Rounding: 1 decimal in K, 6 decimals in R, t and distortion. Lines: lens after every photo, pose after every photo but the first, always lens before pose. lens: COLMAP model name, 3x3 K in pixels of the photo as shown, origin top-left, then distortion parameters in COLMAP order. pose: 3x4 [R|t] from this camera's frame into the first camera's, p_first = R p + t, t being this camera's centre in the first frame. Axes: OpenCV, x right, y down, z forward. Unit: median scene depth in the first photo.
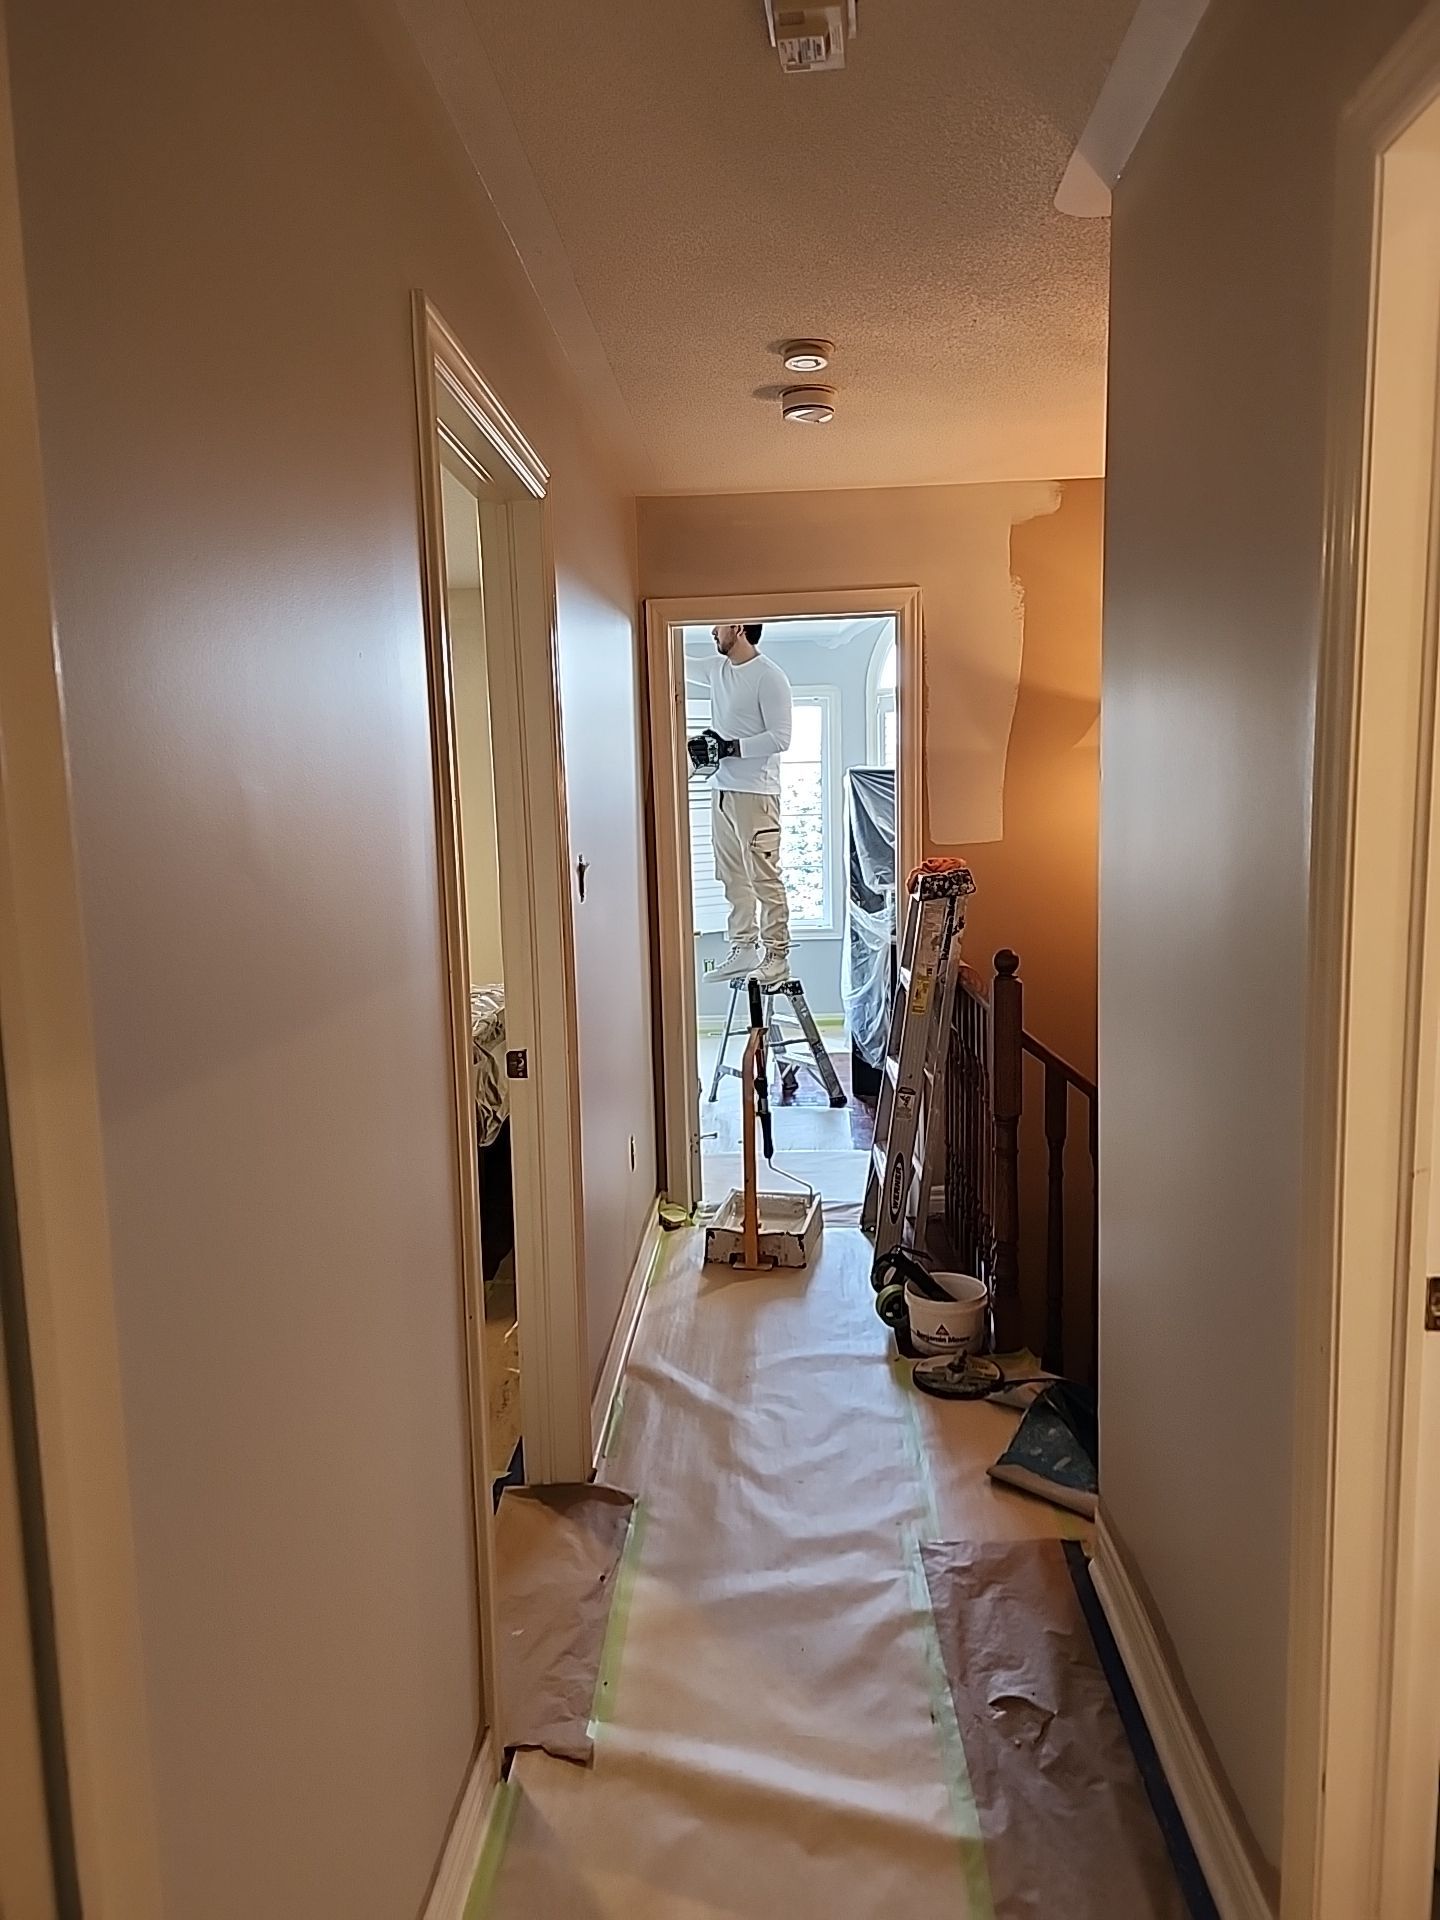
lens RADIAL K [[1279.8, 0, 717.3], [0, 1279.8, 960.0], [0, 0, 1]] dist [0.004184, -0.007285]
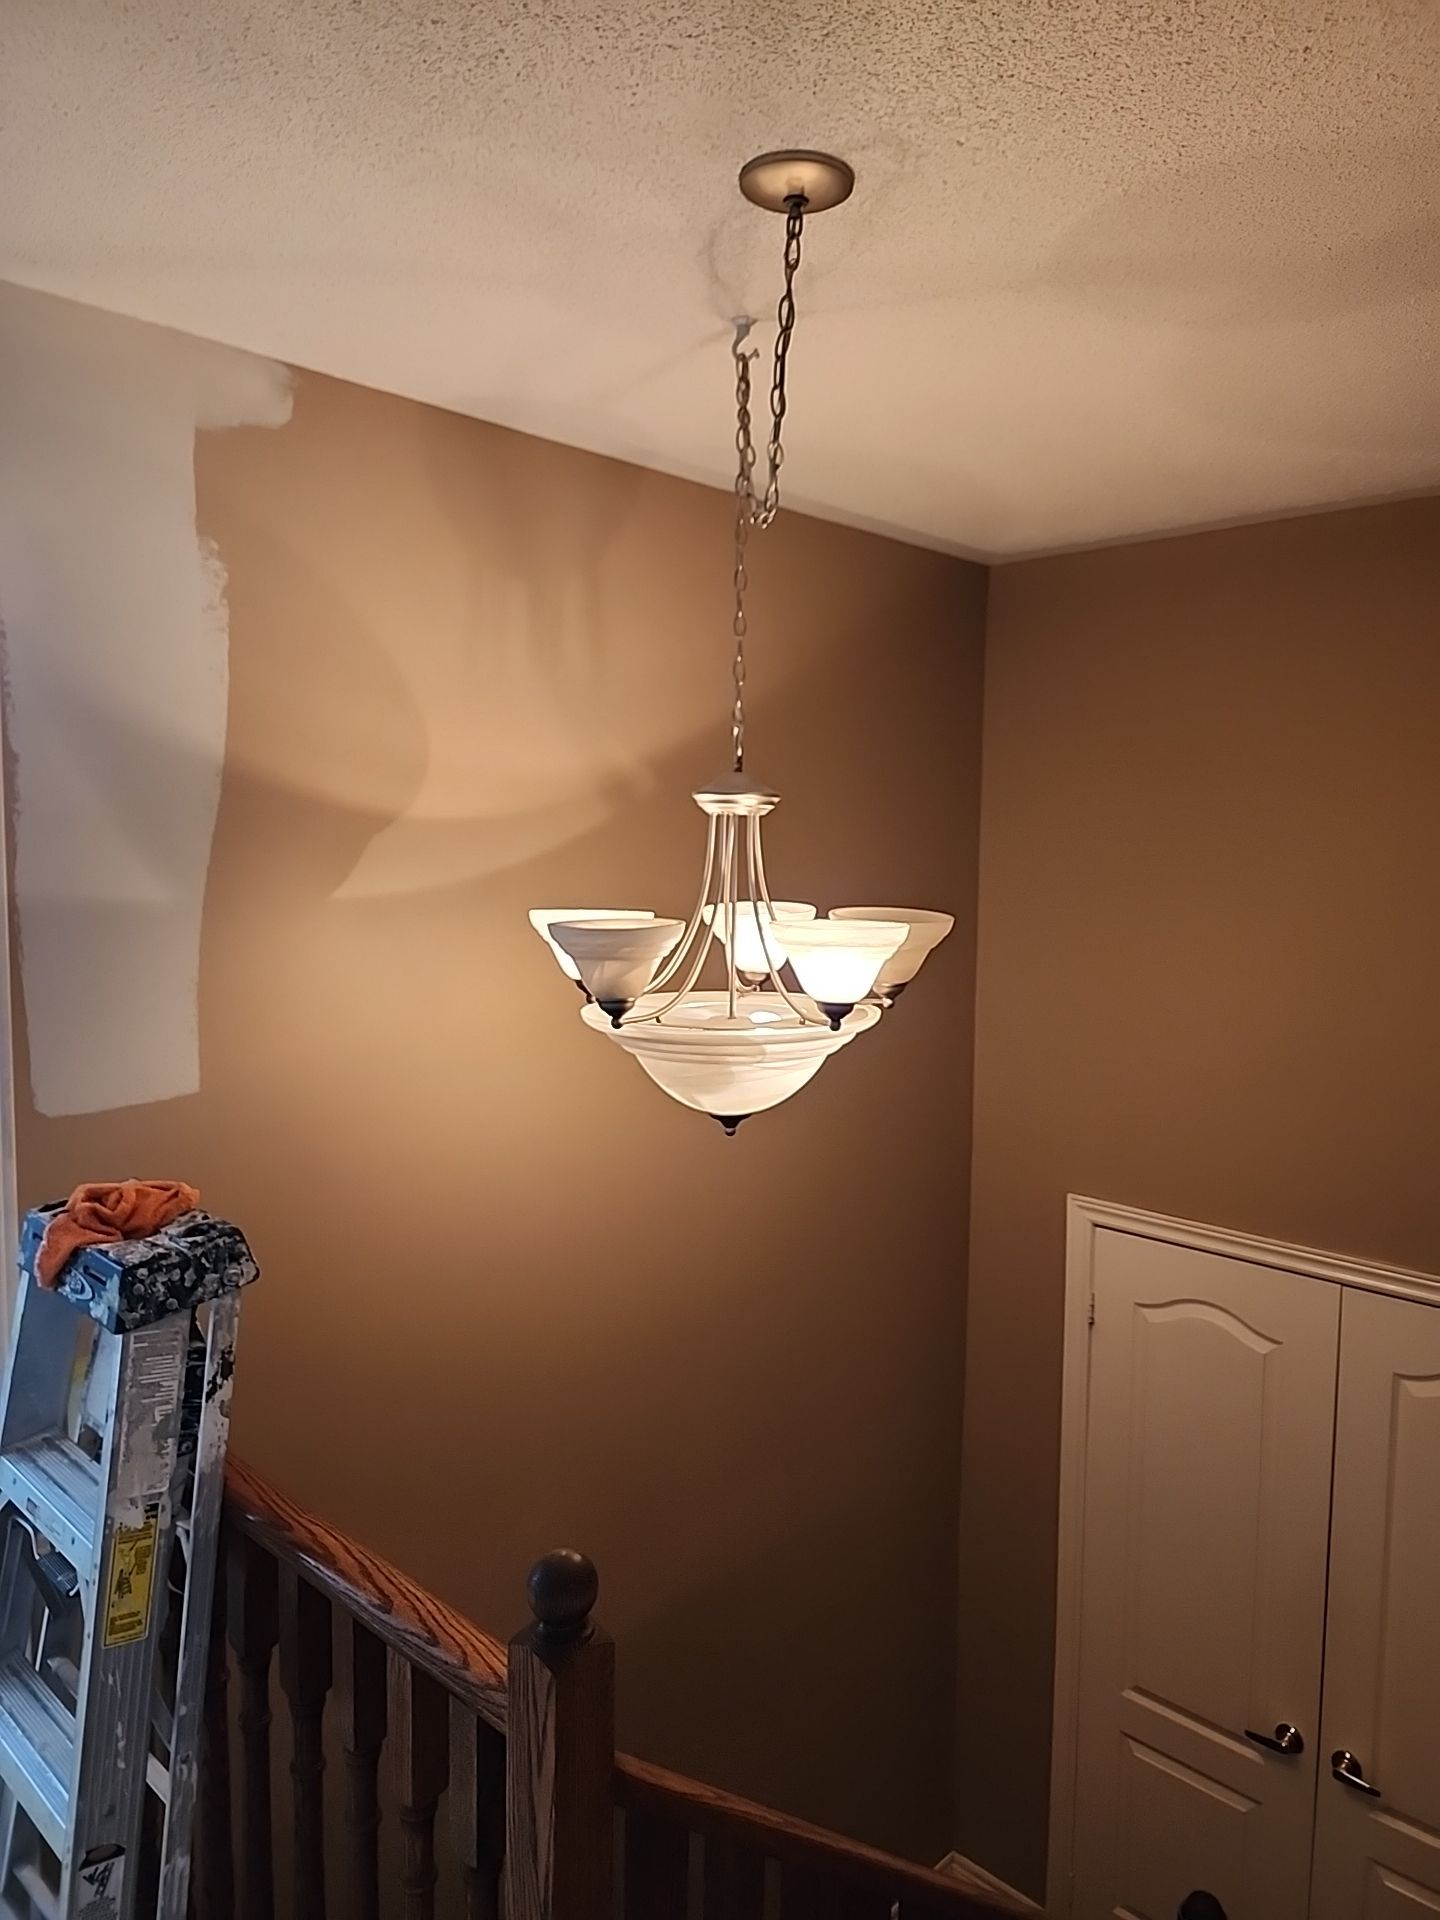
lens RADIAL K [[1279.8, 0, 715.2], [0, 1279.8, 967.4], [0, 0, 1]] dist [0.004184, -0.007285]
pose [[0.655200, -0.026371, 0.754995, -0.005895], [0.061991, 0.997897, -0.018942, -0.134038], [-0.752908, 0.059213, 0.655457, 0.617505]]
